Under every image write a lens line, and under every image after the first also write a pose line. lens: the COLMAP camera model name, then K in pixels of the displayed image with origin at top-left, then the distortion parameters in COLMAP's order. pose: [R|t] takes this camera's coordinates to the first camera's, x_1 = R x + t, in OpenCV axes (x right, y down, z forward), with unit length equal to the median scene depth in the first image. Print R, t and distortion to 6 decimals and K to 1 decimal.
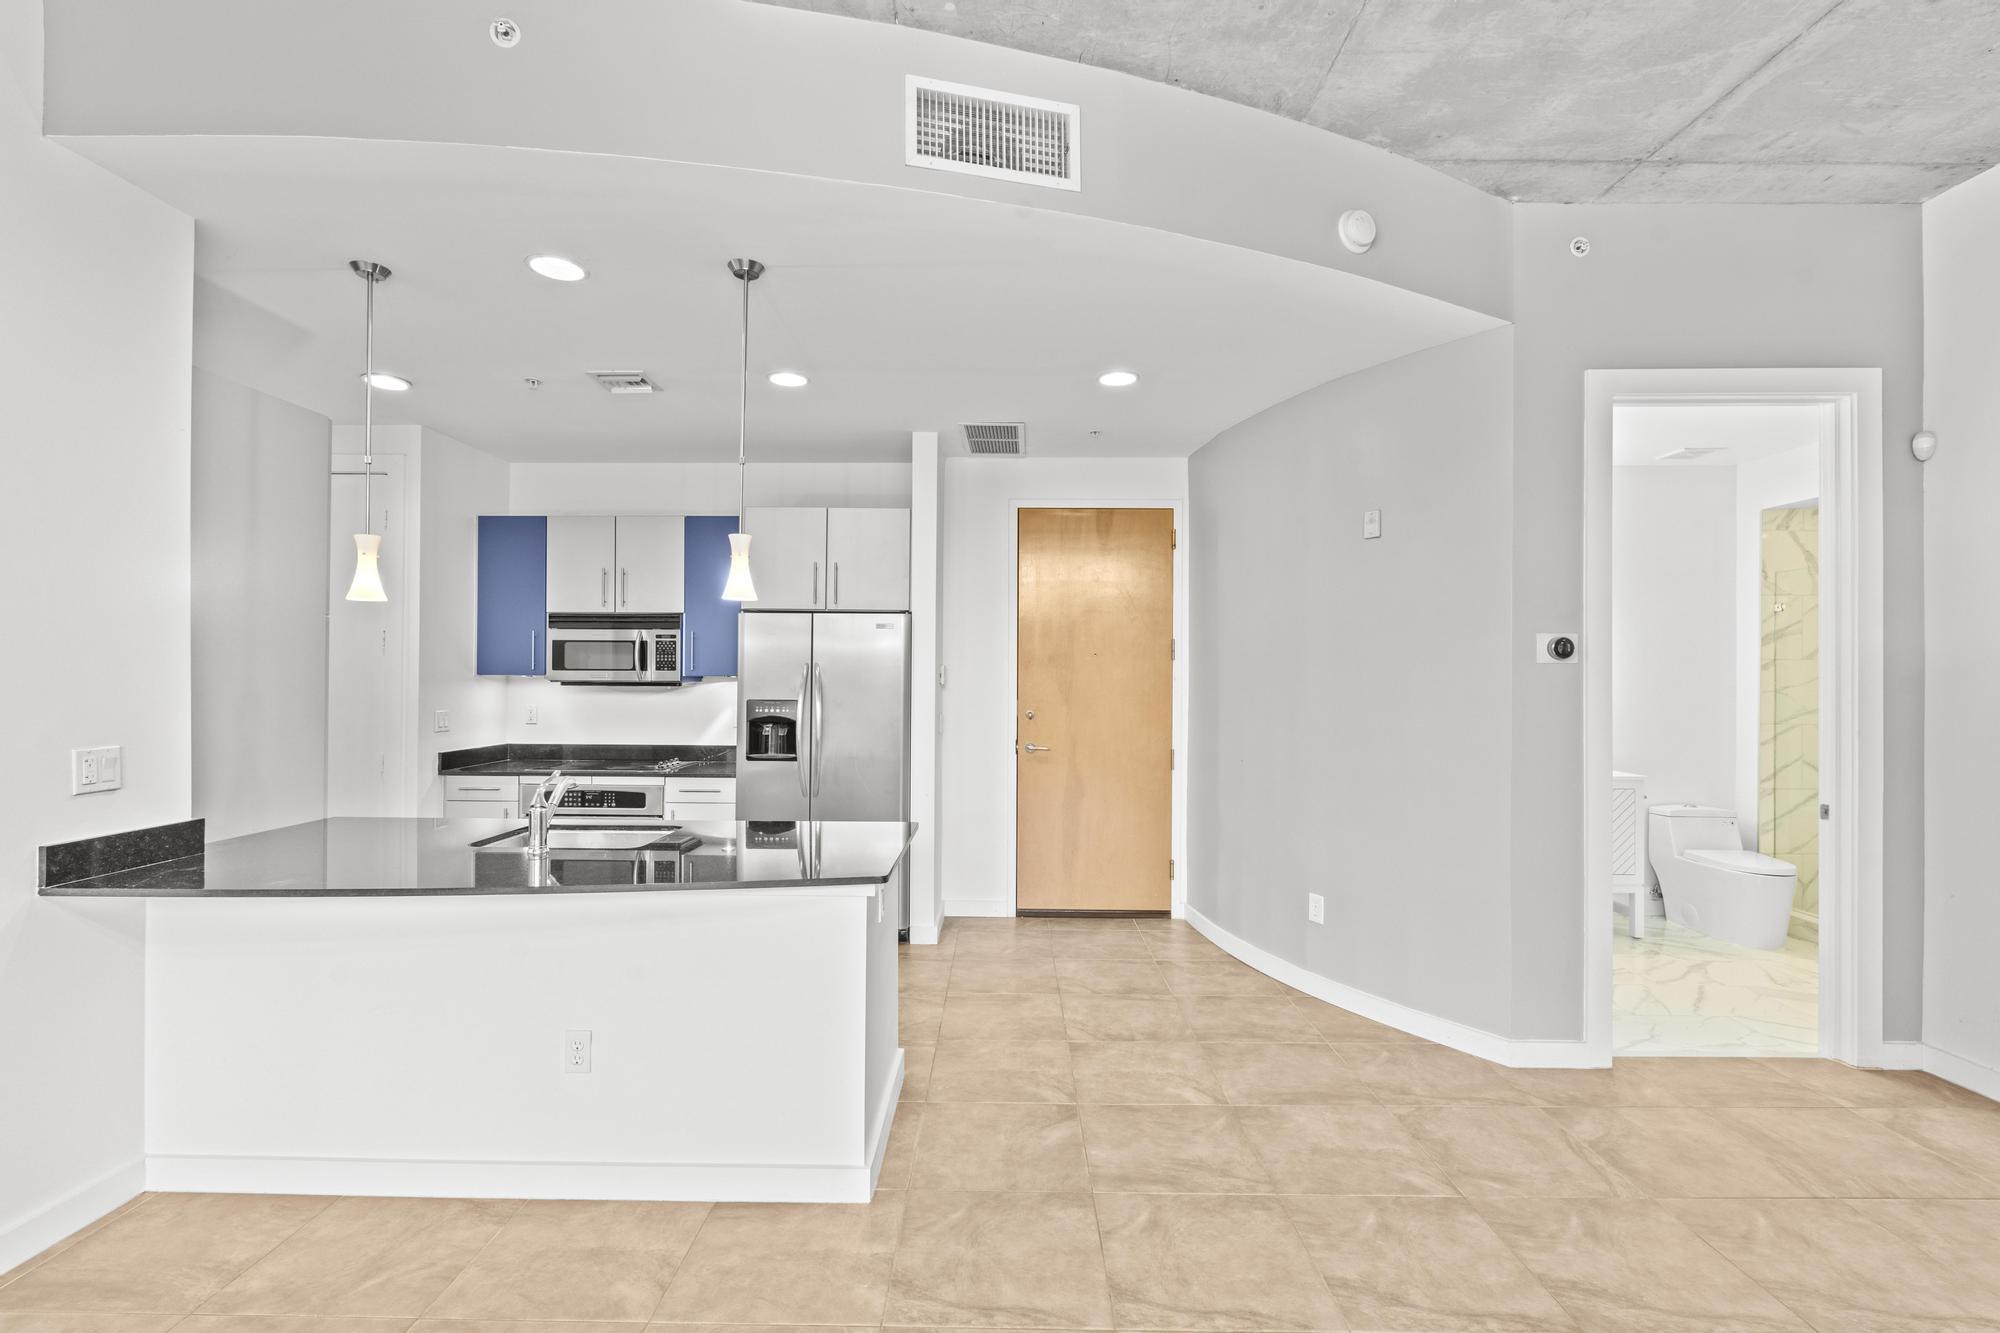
lens RADIAL K [[874.9, 0, 998.6], [0, 874.9, 669.8], [0, 0, 1]] dist [-0.002885, -0.000596]
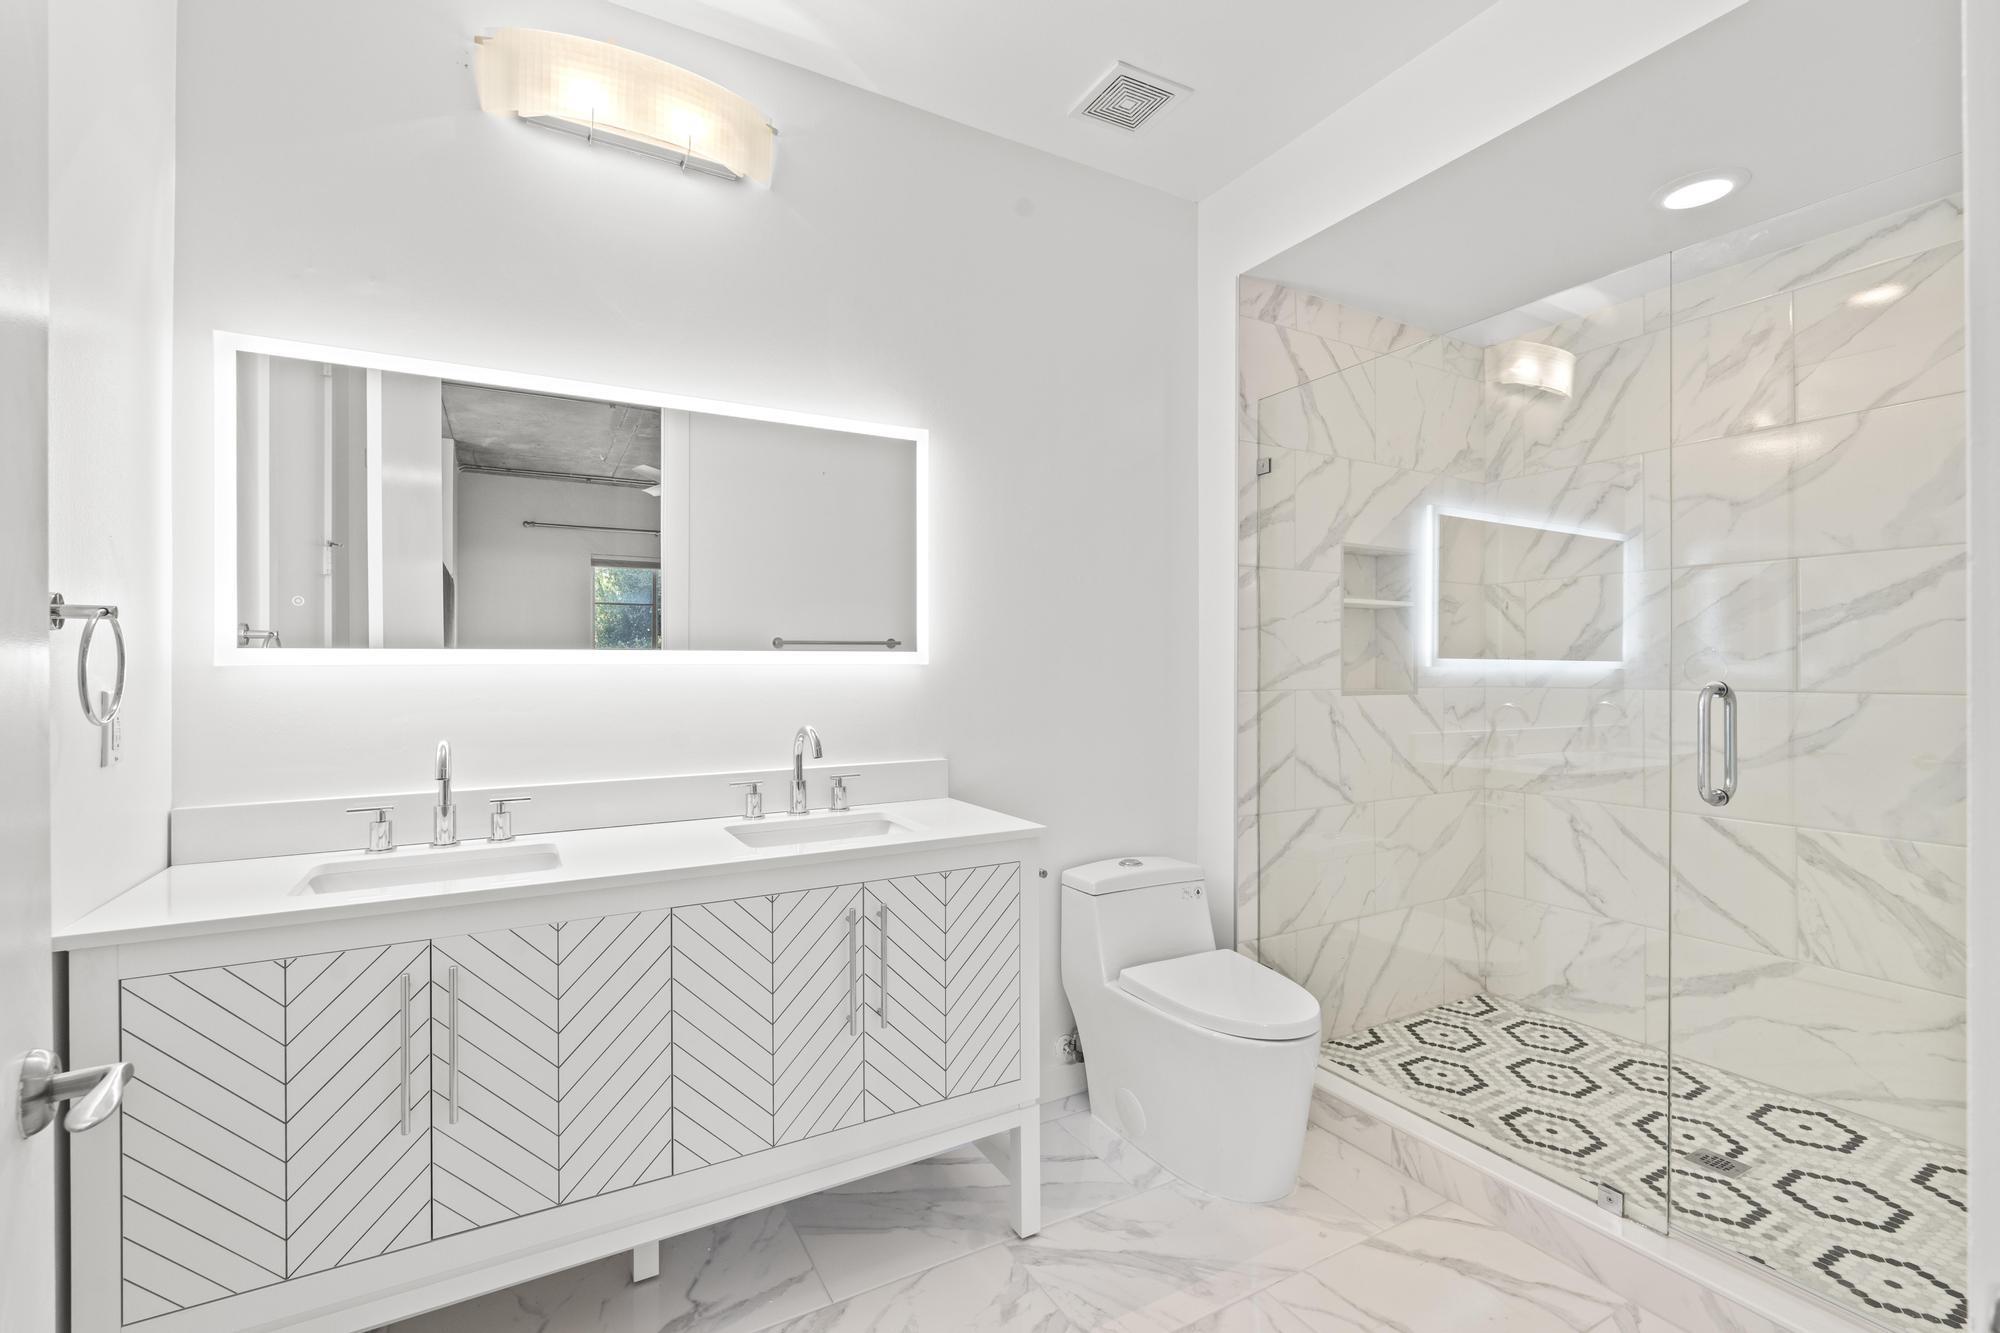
lens RADIAL K [[874.9, 0, 987.2], [0, 874.9, 657.4], [0, 0, 1]] dist [-0.002885, -0.000596]
pose [[0.871459, -0.005096, 0.490442, 0.549552], [0.002702, 0.999981, 0.005589, 0.043708], [-0.490461, -0.003545, 0.871456, 0.696673]]
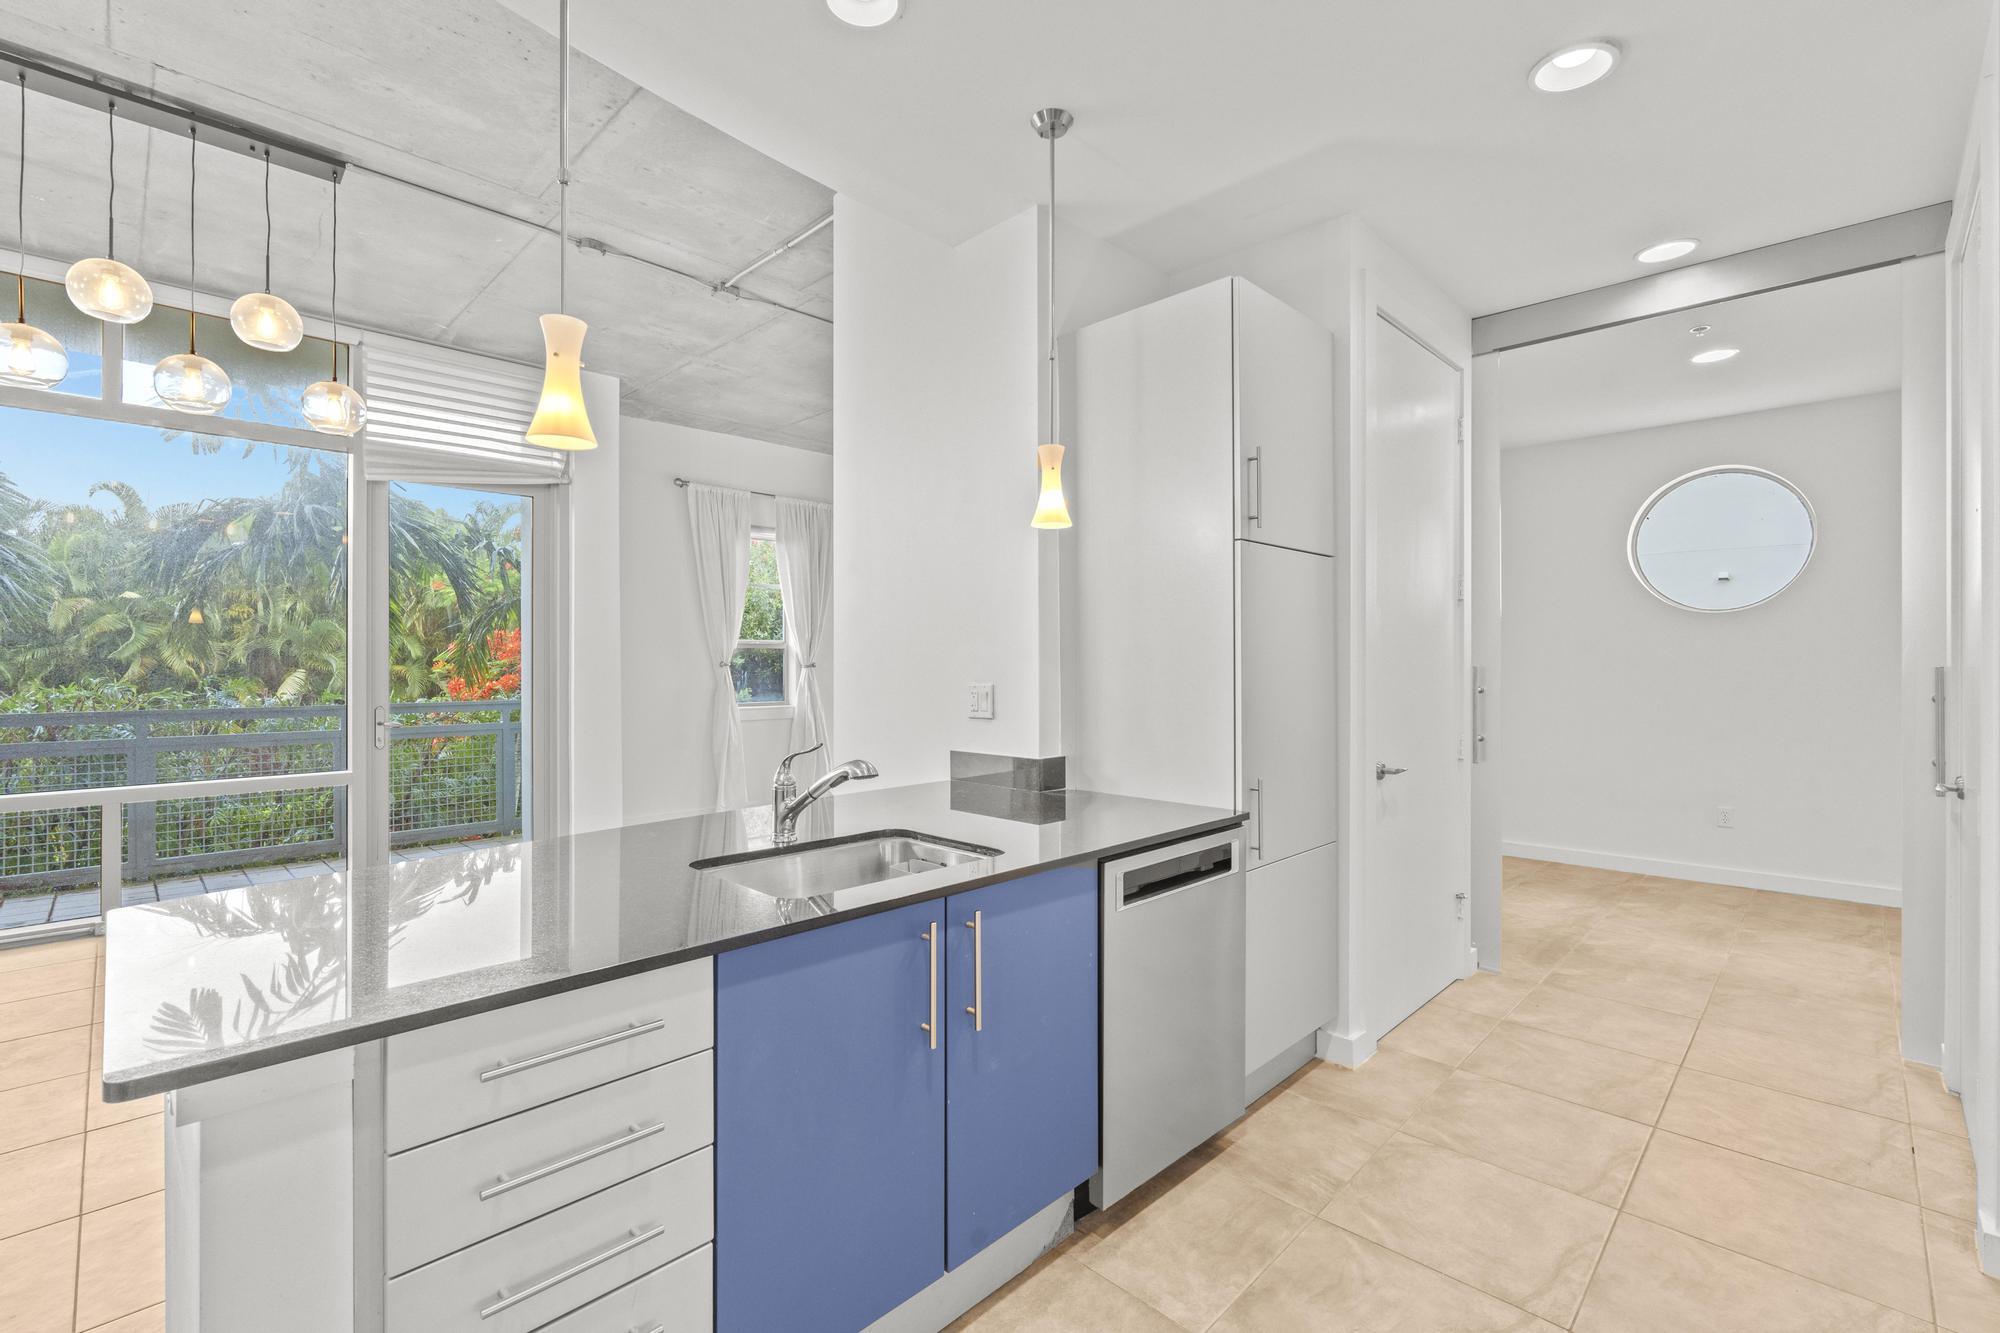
lens RADIAL K [[874.9, 0, 985.9], [0, 874.9, 662.8], [0, 0, 1]] dist [-0.002885, -0.000596]
pose [[-0.699321, -0.005100, -0.714789, -0.058568], [0.002131, 0.999955, -0.009219, 0.034455], [0.714804, -0.007970, -0.699279, 0.935750]]
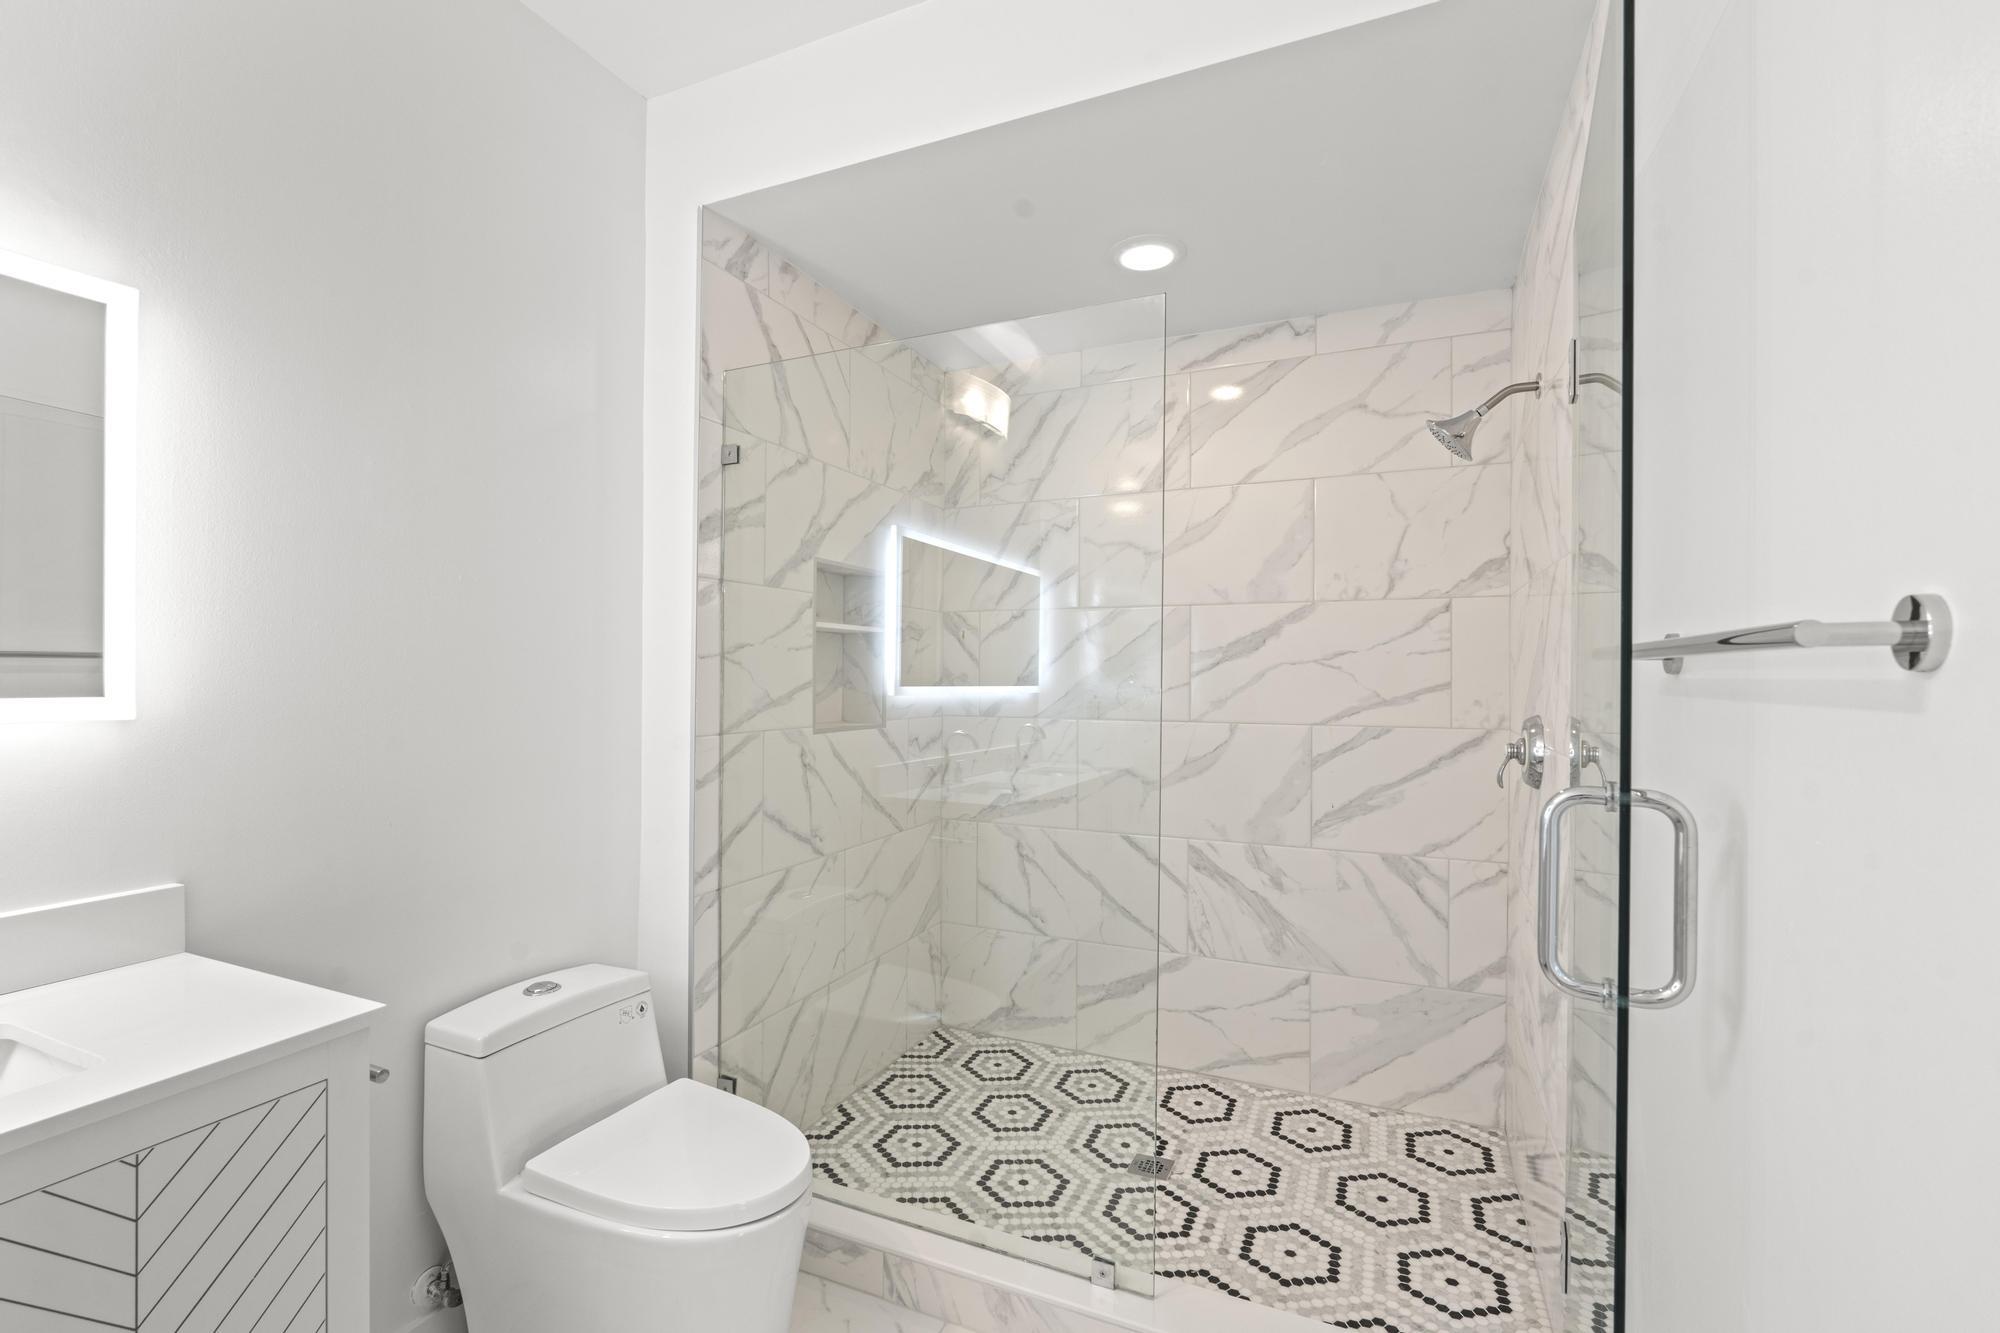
lens RADIAL K [[874.9, 0, 1006.5], [0, 874.9, 671.2], [0, 0, 1]] dist [-0.002885, -0.000596]
pose [[0.391271, -0.006106, 0.920255, 0.623463], [-0.012795, 0.999845, 0.012075, 0.028282], [-0.920187, -0.016499, 0.391132, 0.794010]]
